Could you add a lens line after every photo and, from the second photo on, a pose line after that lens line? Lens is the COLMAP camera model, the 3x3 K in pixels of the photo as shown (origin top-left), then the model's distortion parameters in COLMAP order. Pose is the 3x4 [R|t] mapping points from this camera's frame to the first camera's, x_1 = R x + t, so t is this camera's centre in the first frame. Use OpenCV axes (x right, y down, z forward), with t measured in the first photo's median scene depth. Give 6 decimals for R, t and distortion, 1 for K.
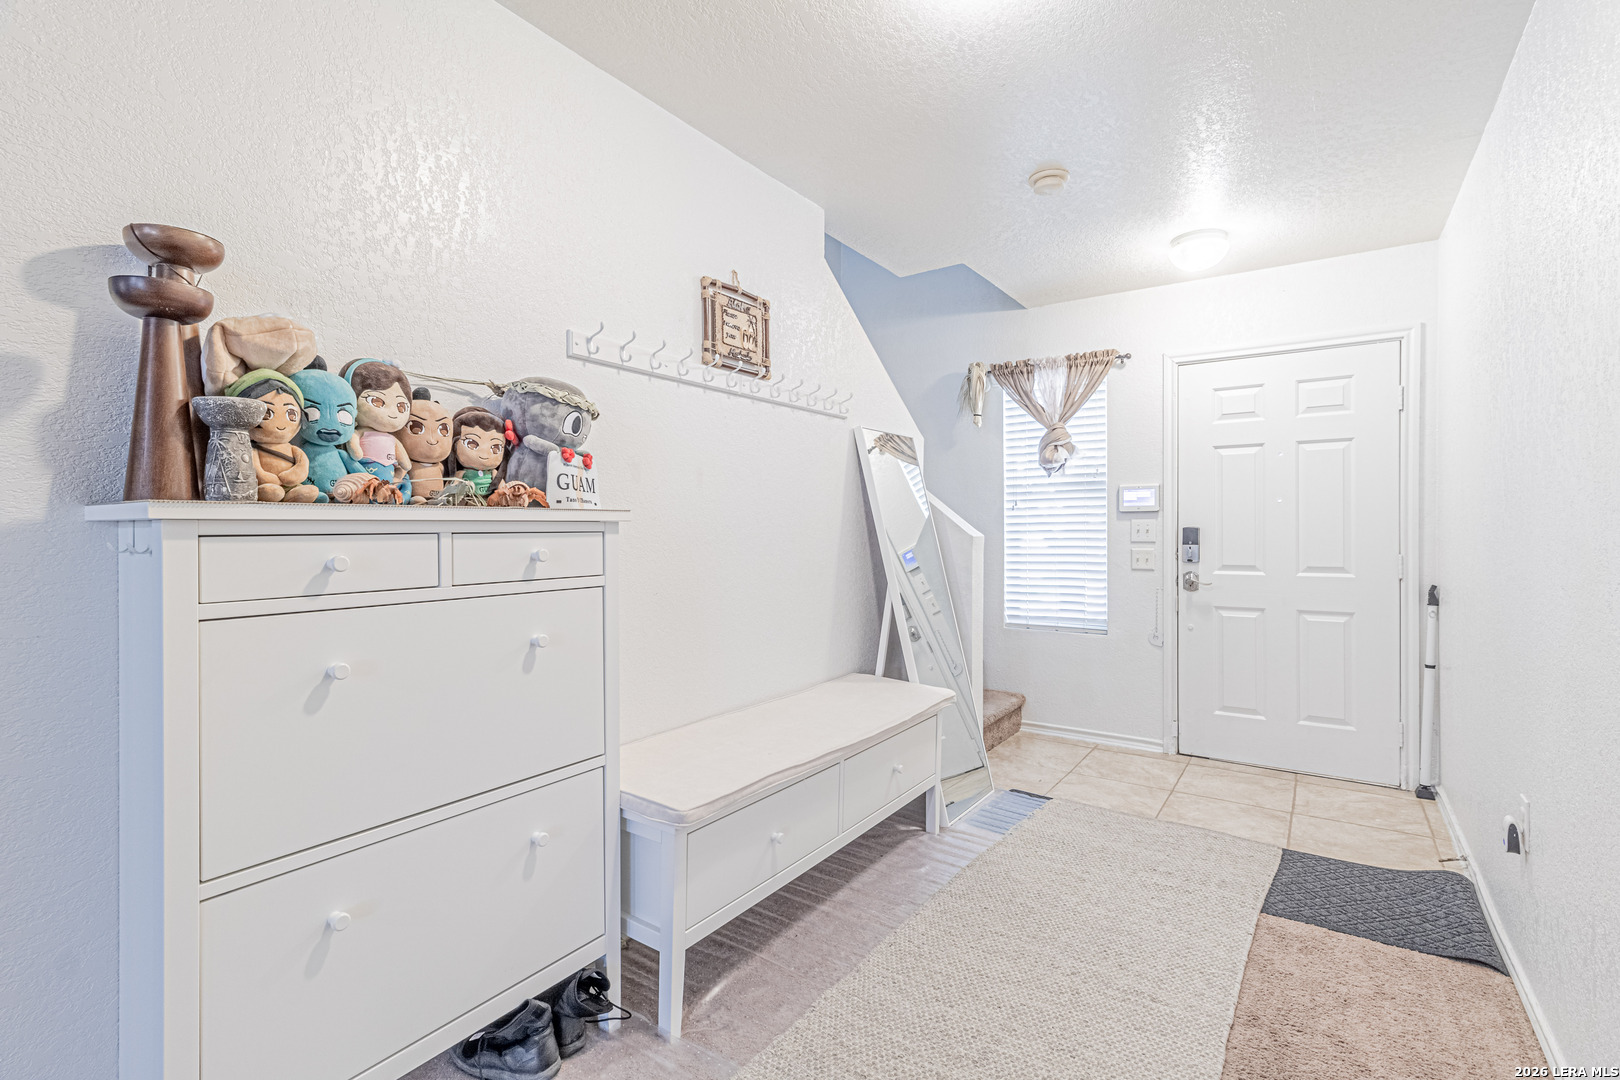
lens RADIAL K [[753.0, 0, 810.0], [0, 753.0, 540.0], [0, 0, 1]] dist [0.002002, 0.000201]
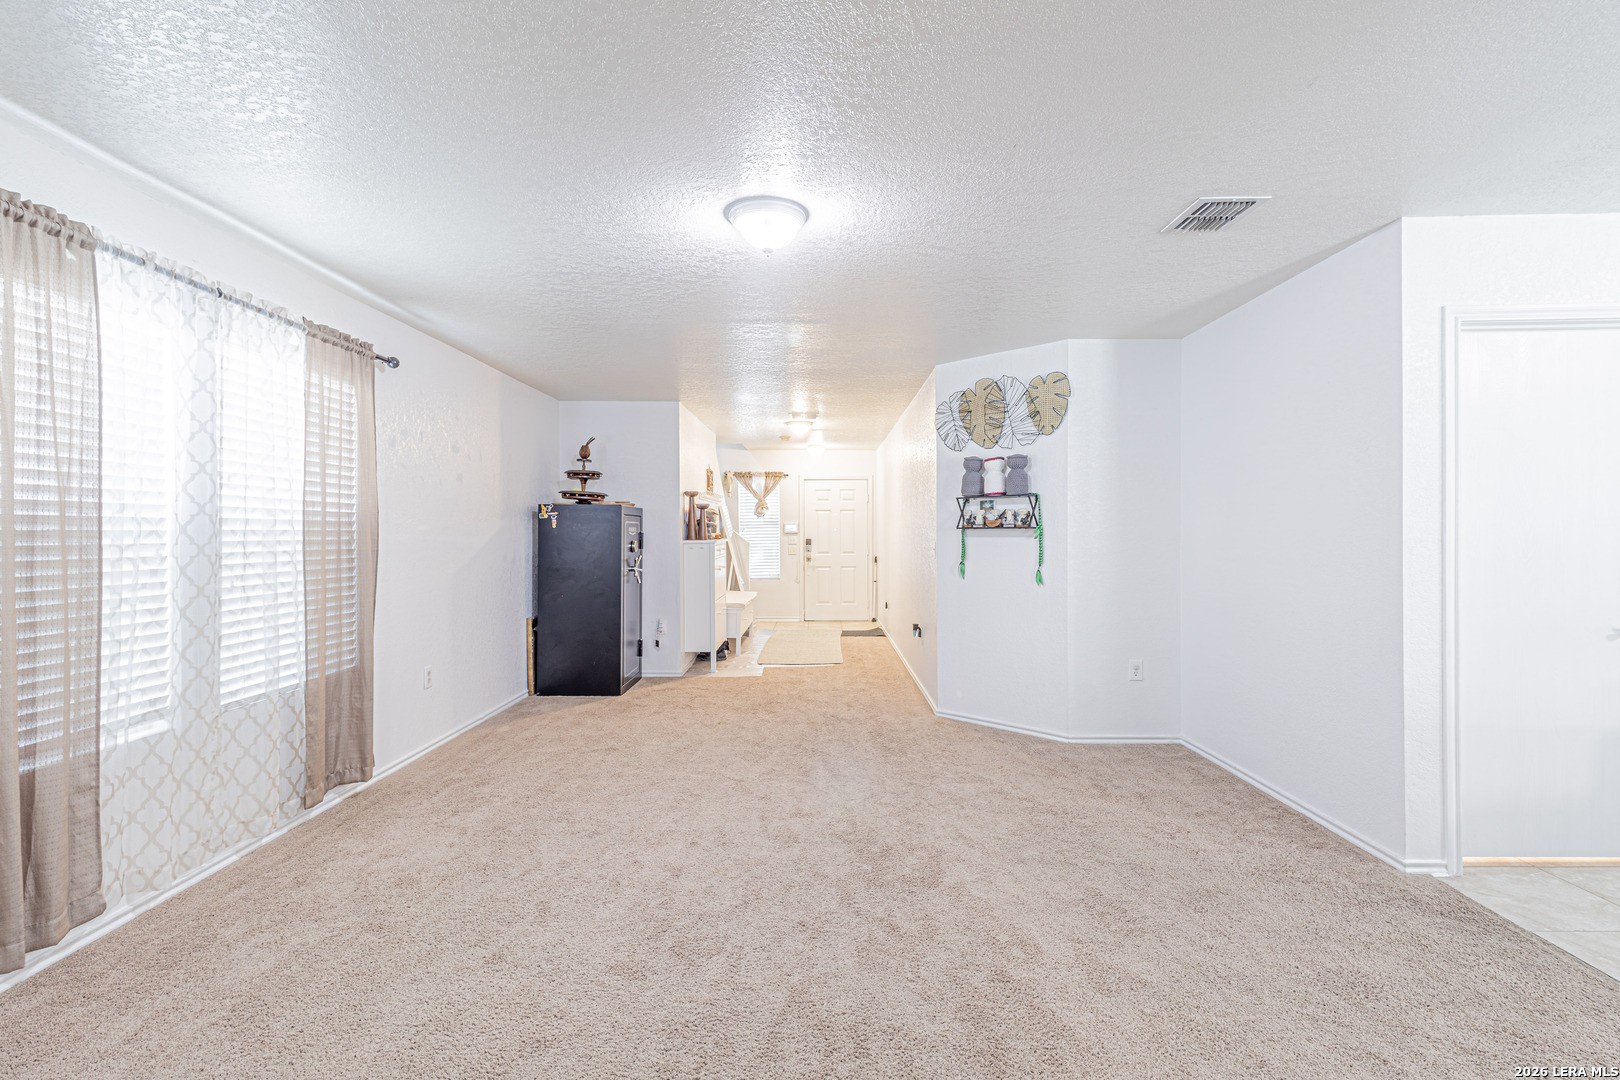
lens RADIAL K [[746.9, 0, 817.0], [0, 746.9, 534.6], [0, 0, 1]] dist [0.005515, 0.000005]
pose [[0.825539, -0.003220, 0.564336, -0.986271], [0.007086, 0.999964, -0.004660, -0.018236], [-0.564301, 0.007846, 0.825532, -1.247112]]
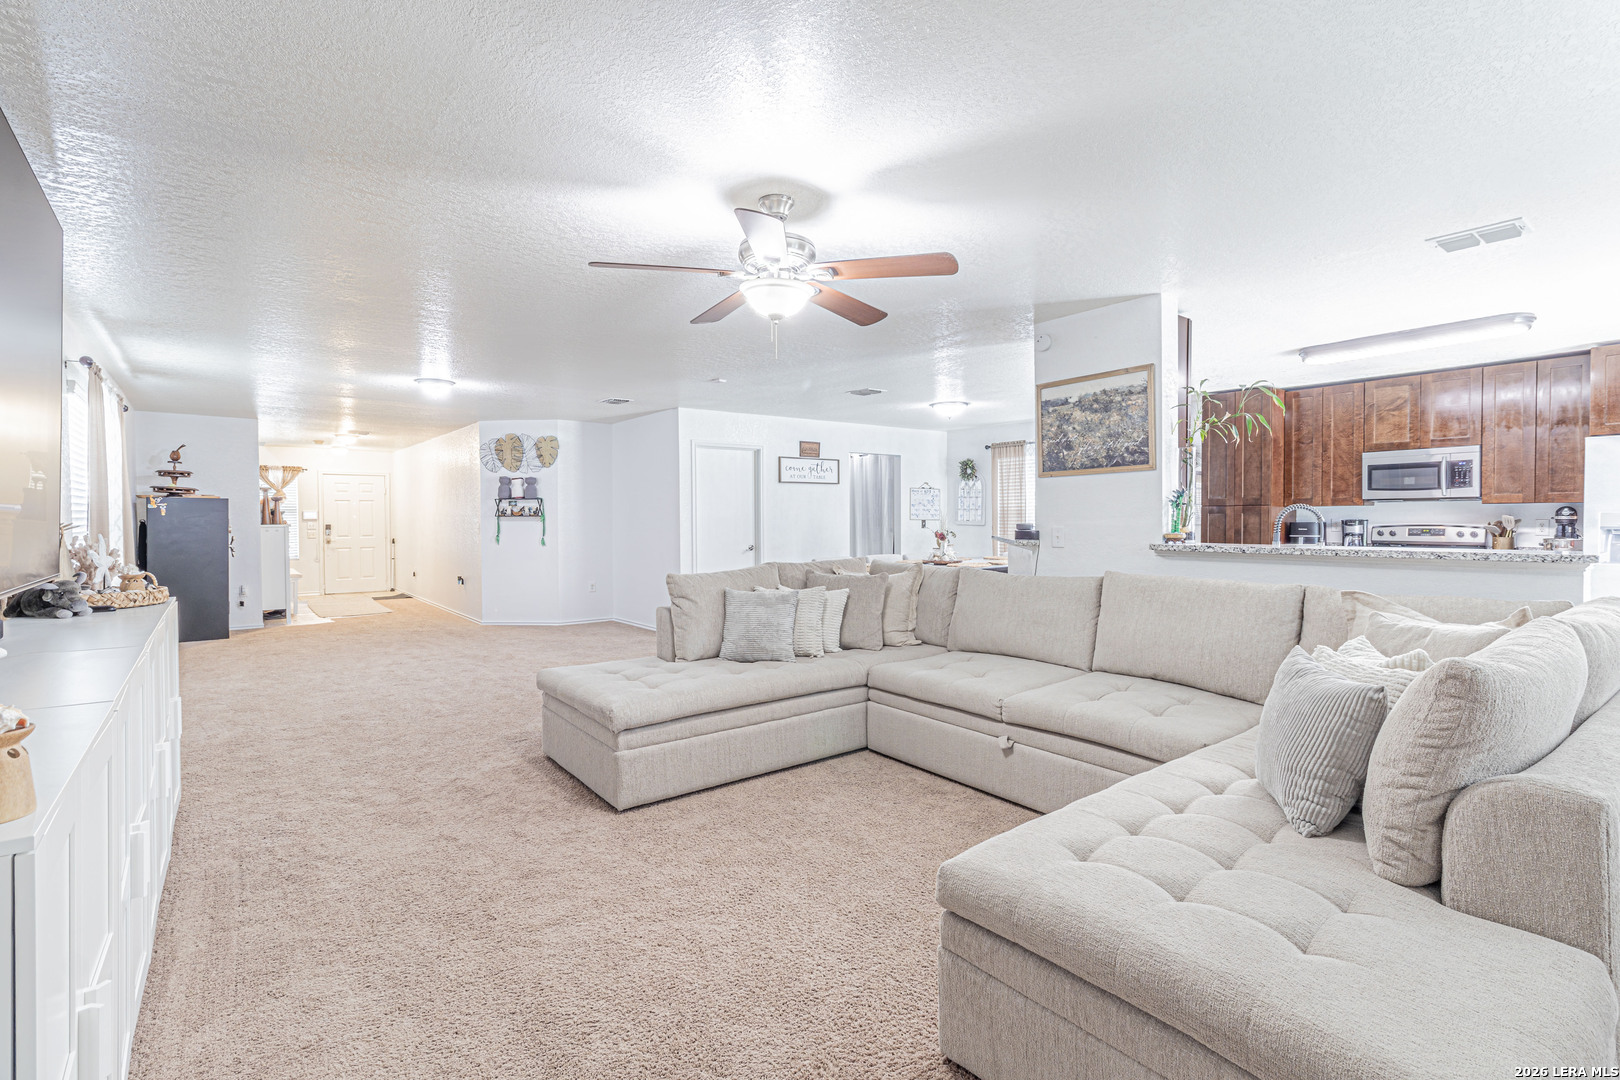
lens RADIAL K [[748.0, 0, 808.3], [0, 748.0, 530.3], [0, 0, 1]] dist [0.007223, 0.000461]
pose [[0.292754, -0.016499, 0.956045, -1.921225], [0.011797, 0.999837, 0.013643, -0.010504], [-0.956115, 0.007284, 0.292901, -1.873593]]
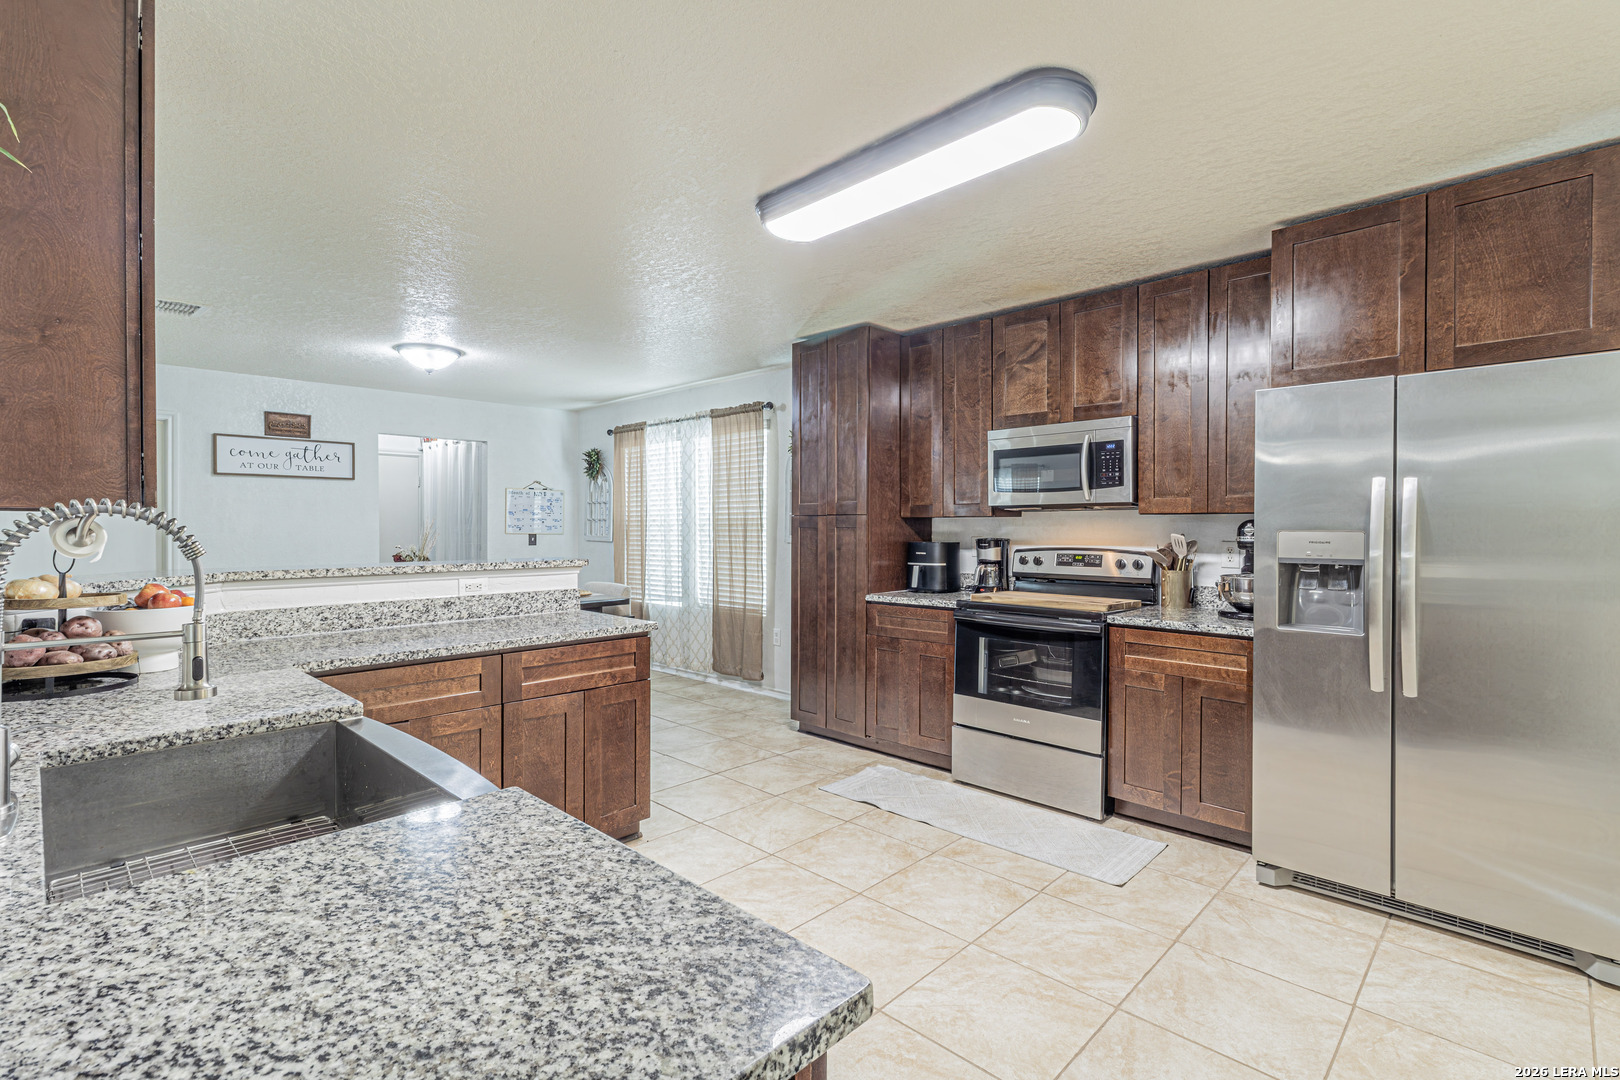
lens RADIAL K [[761.4, 0, 808.8], [0, 761.4, 528.0], [0, 0, 1]] dist [0.007822, 0.000001]
pose [[0.162898, 0.001819, 0.986641, -1.084414], [0.006614, 0.999974, -0.002936, -0.010832], [-0.986621, 0.007004, 0.162881, -2.454277]]
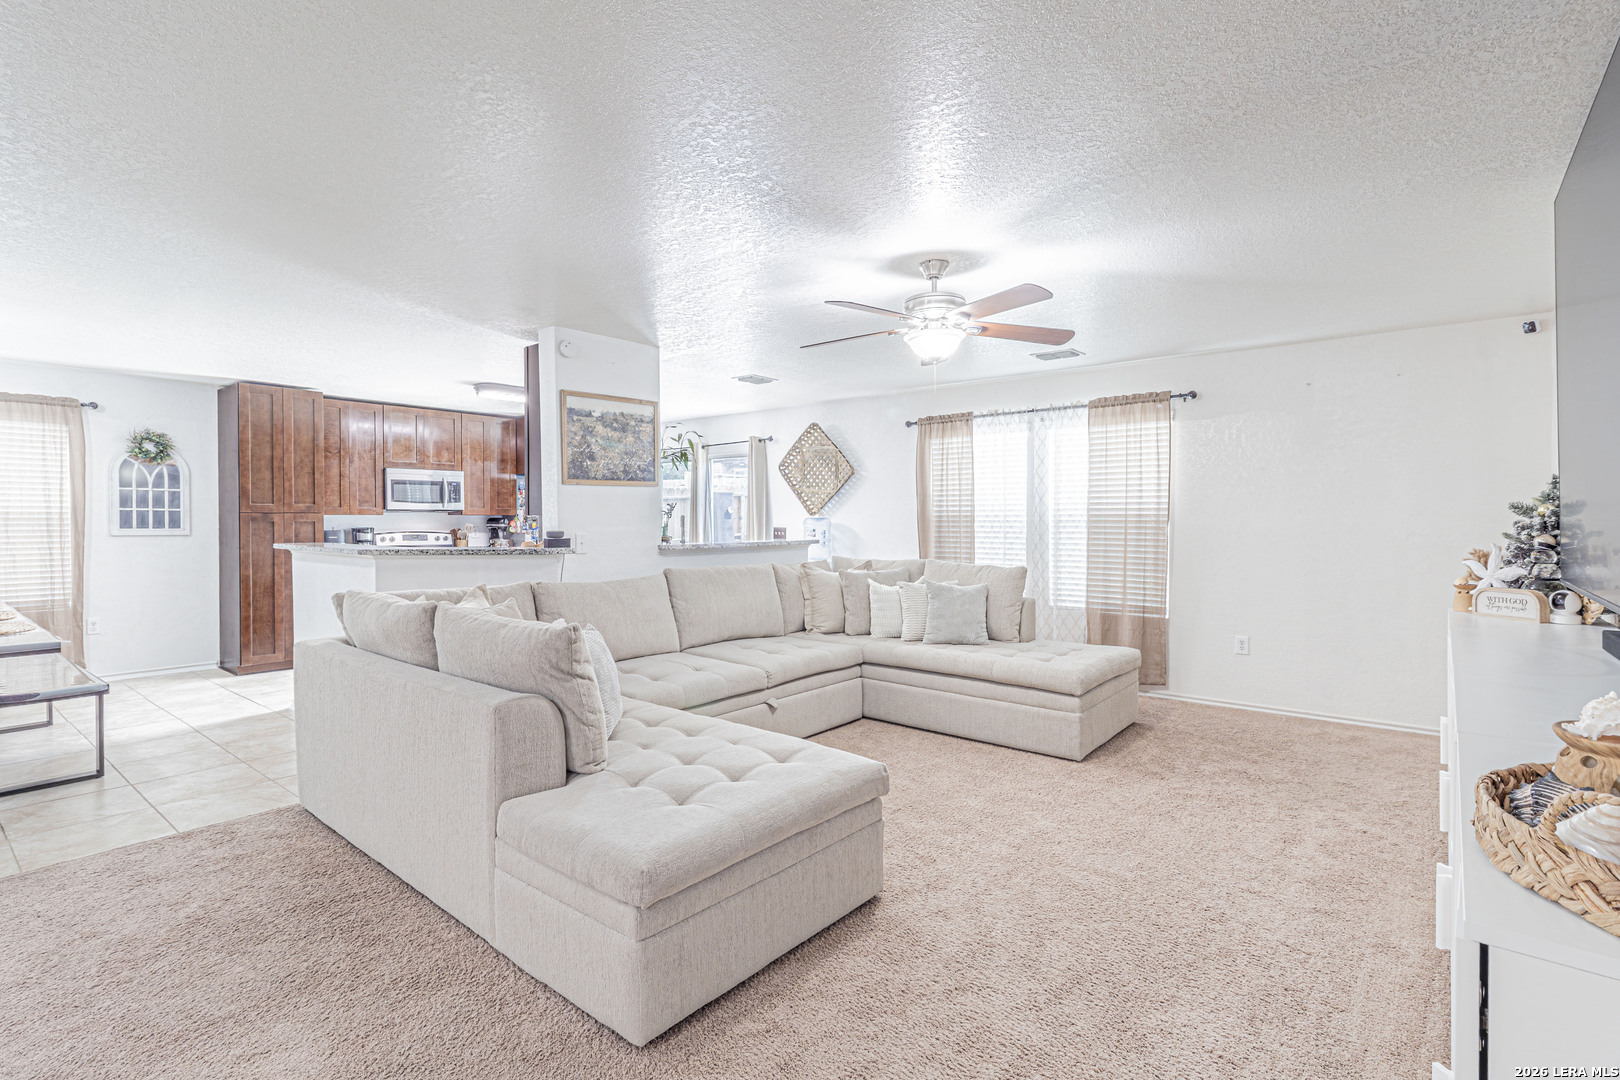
lens RADIAL K [[761.0, 0, 814.1], [0, 761.0, 533.1], [0, 0, 1]] dist [0.002562, 0.000431]
pose [[-0.997039, 0.002641, 0.076850, -1.216356], [0.004481, 0.999707, 0.023772, -0.022831], [-0.076765, 0.024046, -0.996759, -0.809994]]
